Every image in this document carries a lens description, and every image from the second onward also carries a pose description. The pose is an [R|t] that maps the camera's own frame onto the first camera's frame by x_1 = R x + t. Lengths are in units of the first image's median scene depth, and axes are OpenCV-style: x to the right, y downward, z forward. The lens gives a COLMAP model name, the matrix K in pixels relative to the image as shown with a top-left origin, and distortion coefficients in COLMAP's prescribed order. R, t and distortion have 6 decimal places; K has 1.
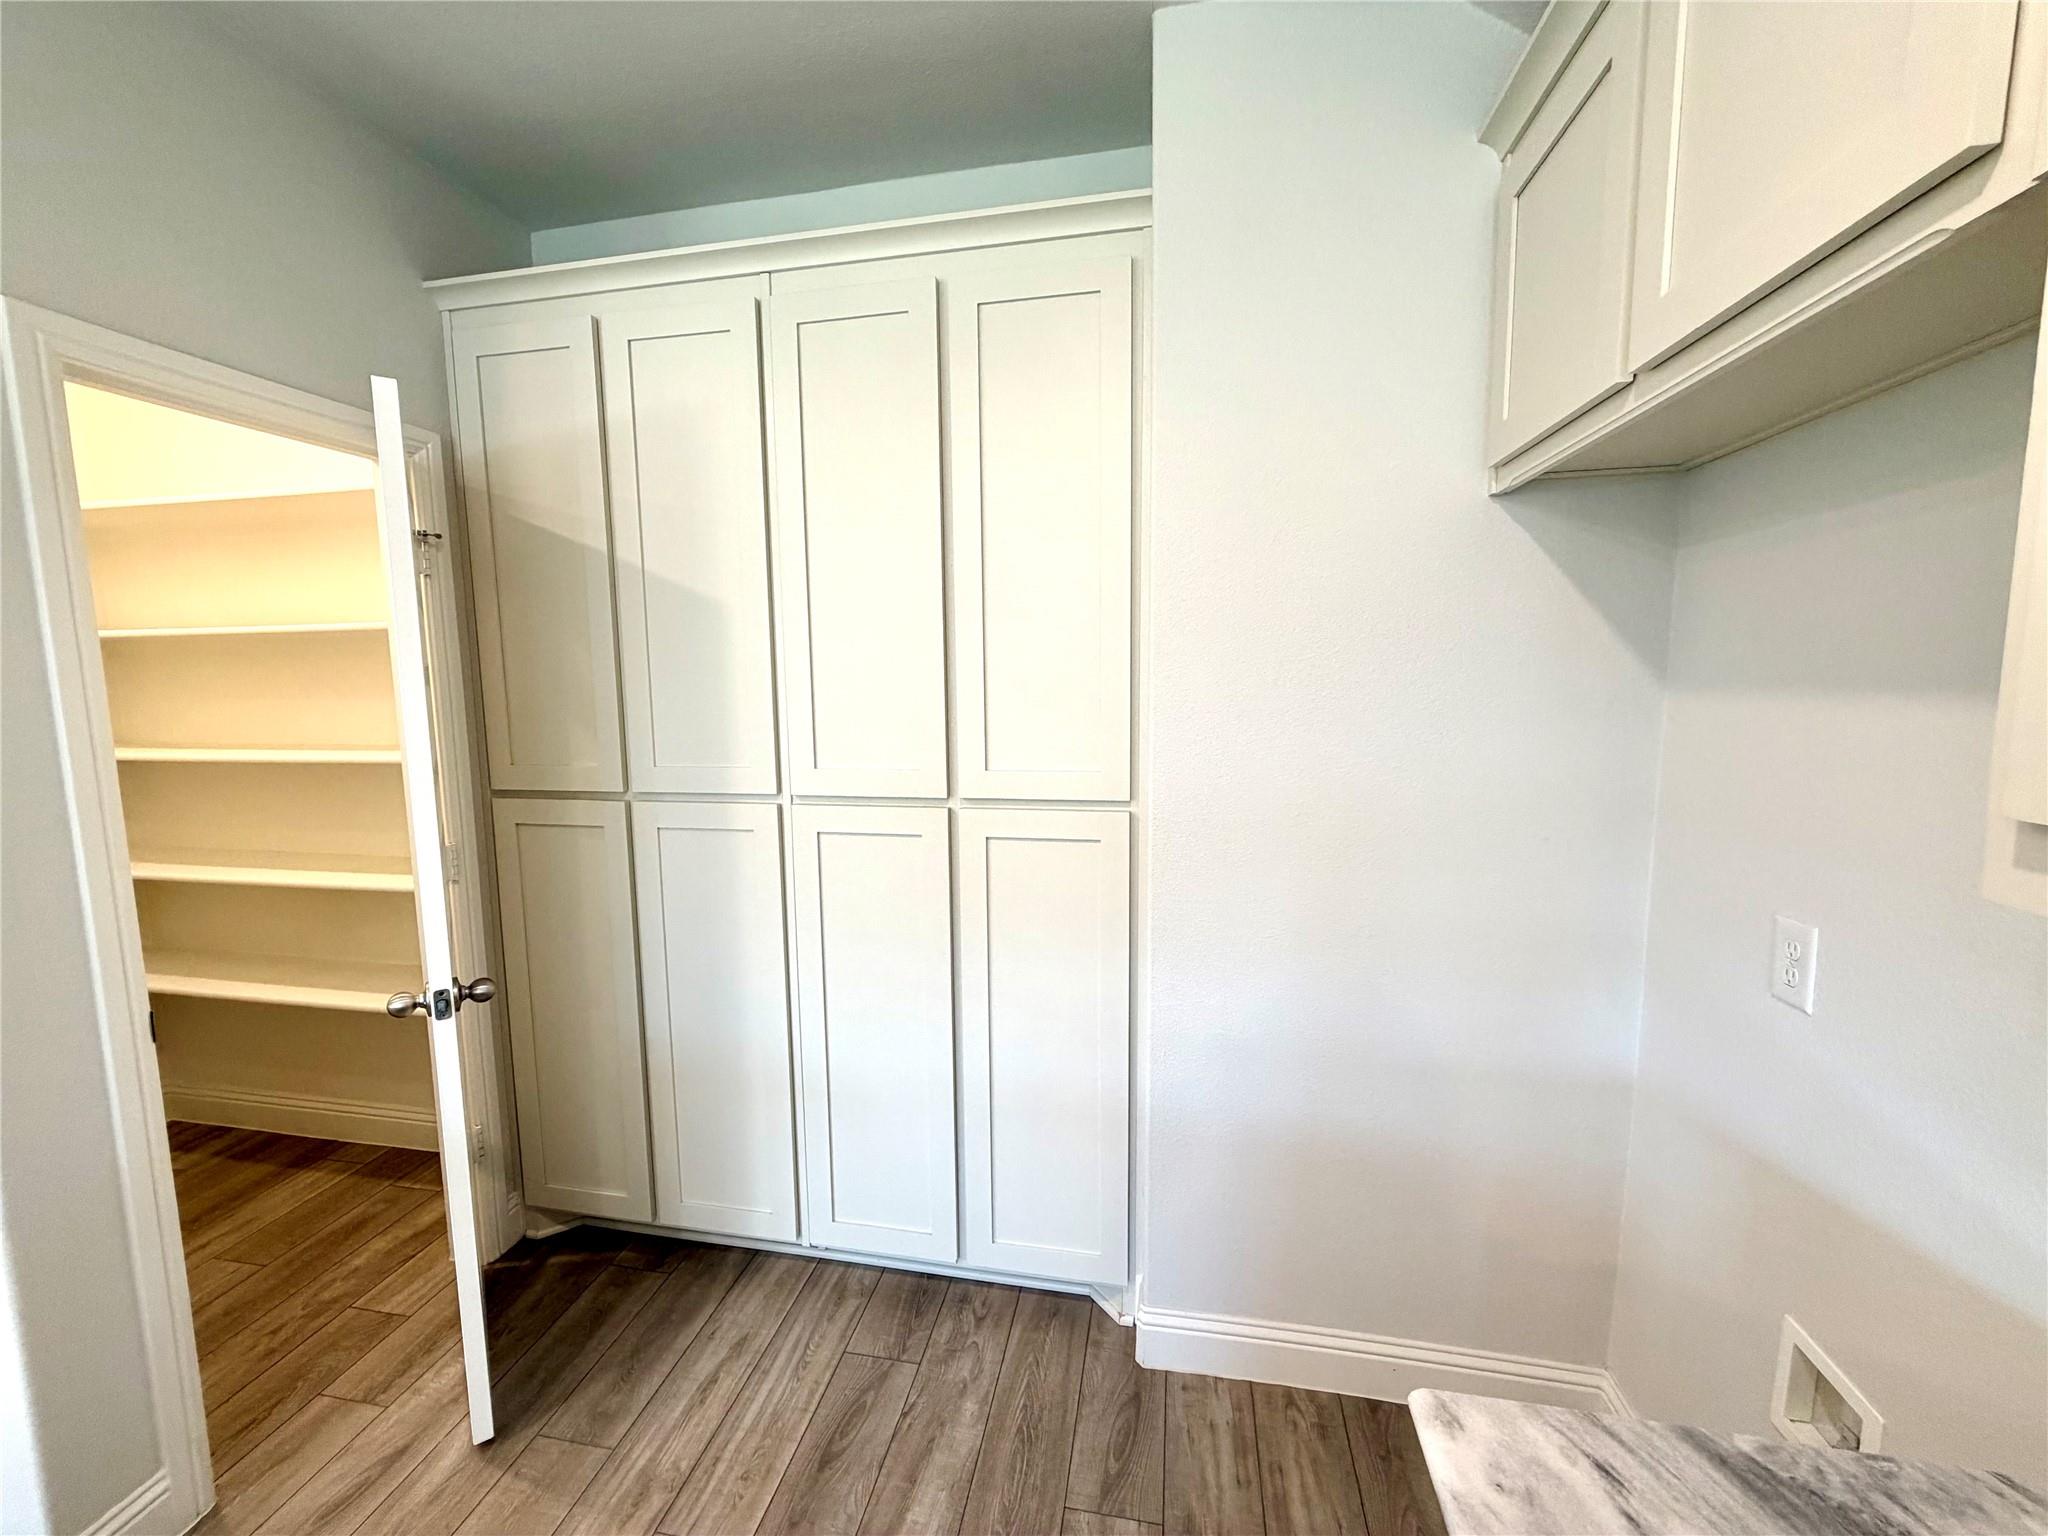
lens RADIAL K [[824.7, 0, 1006.3], [0, 824.7, 773.7], [0, 0, 1]] dist [-0.001175, 0.000627]
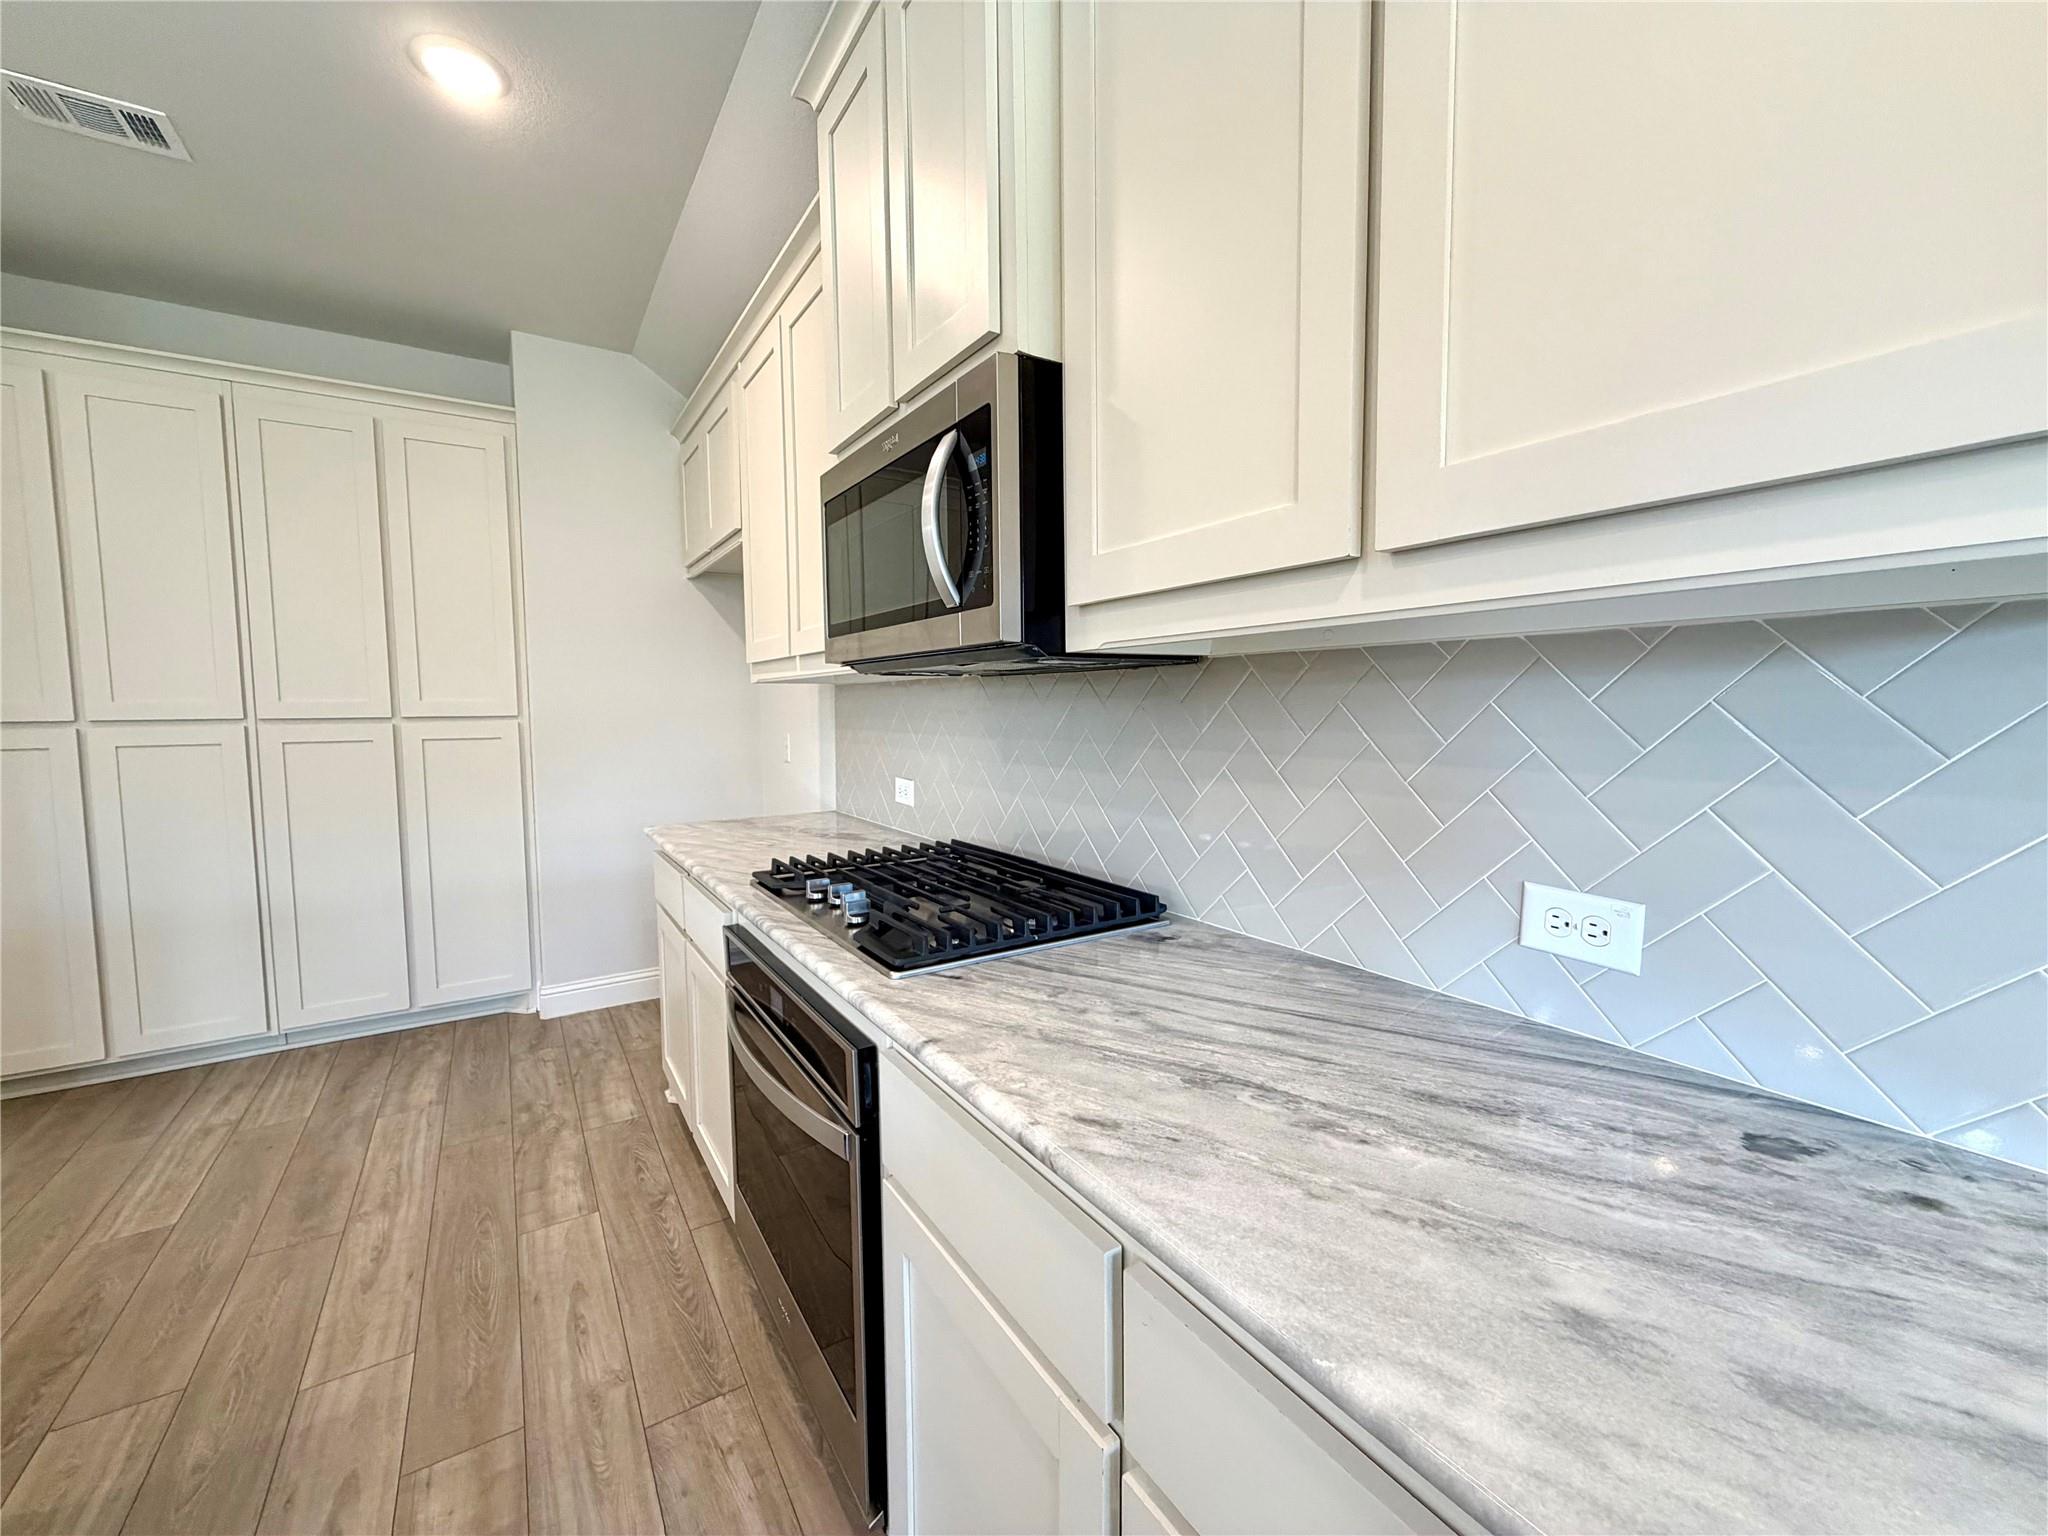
lens RADIAL K [[824.7, 0, 1012.5], [0, 824.7, 762.4], [0, 0, 1]] dist [-0.001175, 0.000627]
pose [[0.727748, -0.036888, 0.684852, -0.321760], [0.079945, 0.996308, -0.031289, 0.289302], [-0.681169, 0.077521, 0.728010, -1.131296]]
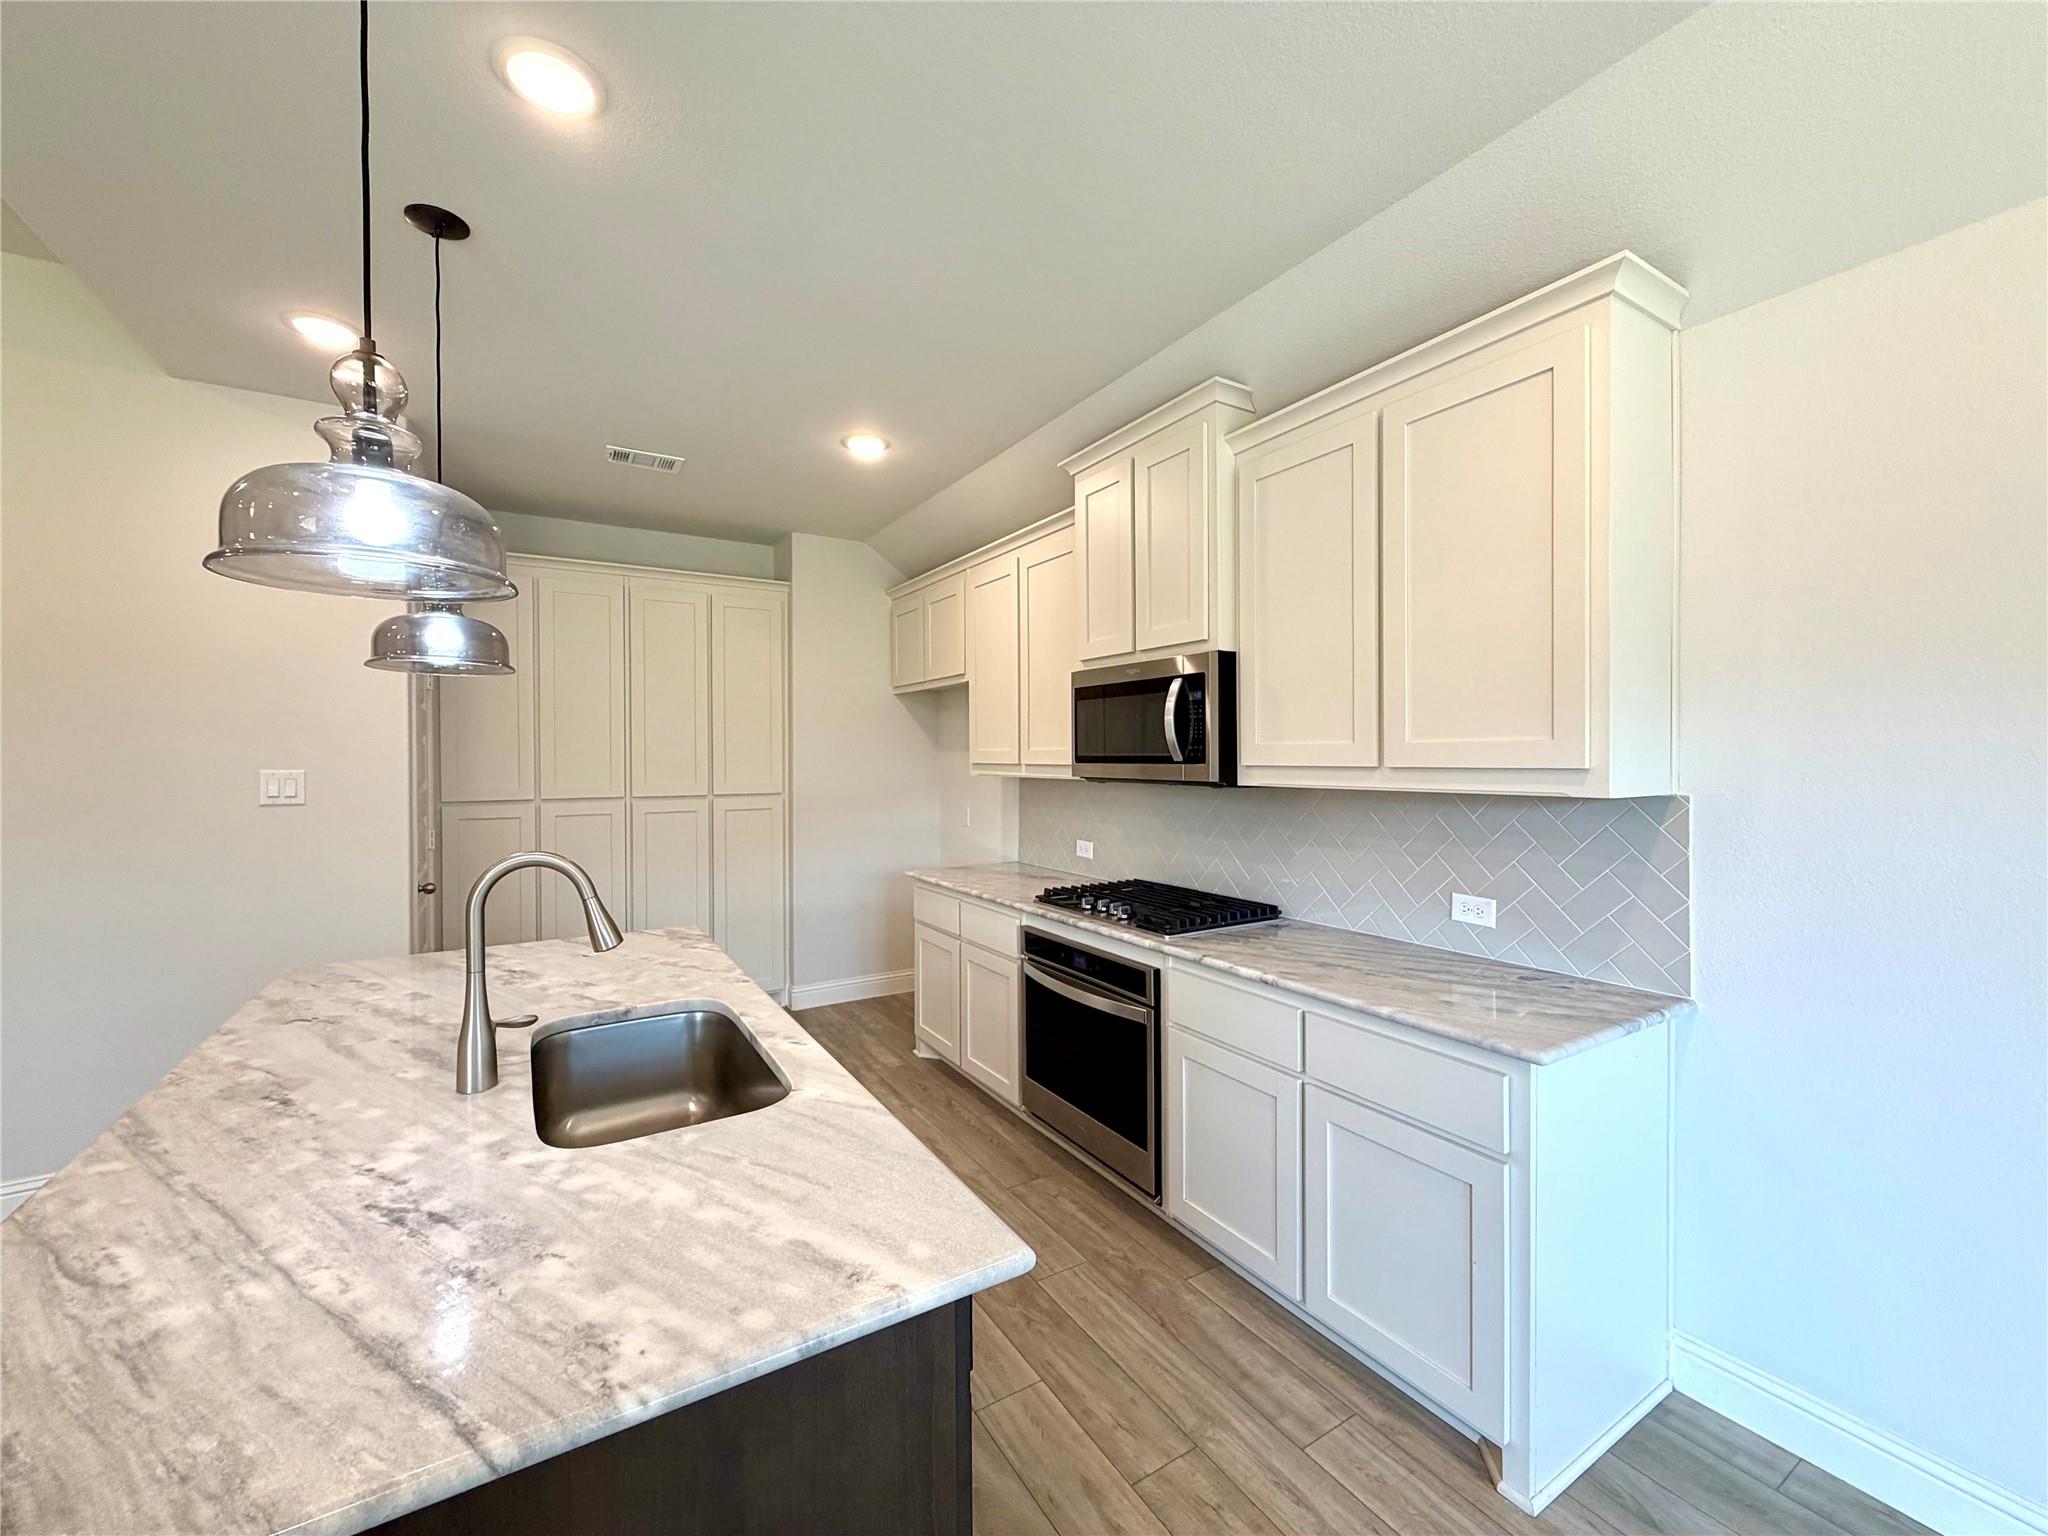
lens RADIAL K [[824.7, 0, 1011.6], [0, 824.7, 762.3], [0, 0, 1]] dist [-0.001175, 0.000627]
pose [[0.740406, 0.010289, 0.672081, -1.104993], [0.073620, 0.992626, -0.096301, 0.247775], [-0.668116, 0.120781, 0.734189, -1.479537]]
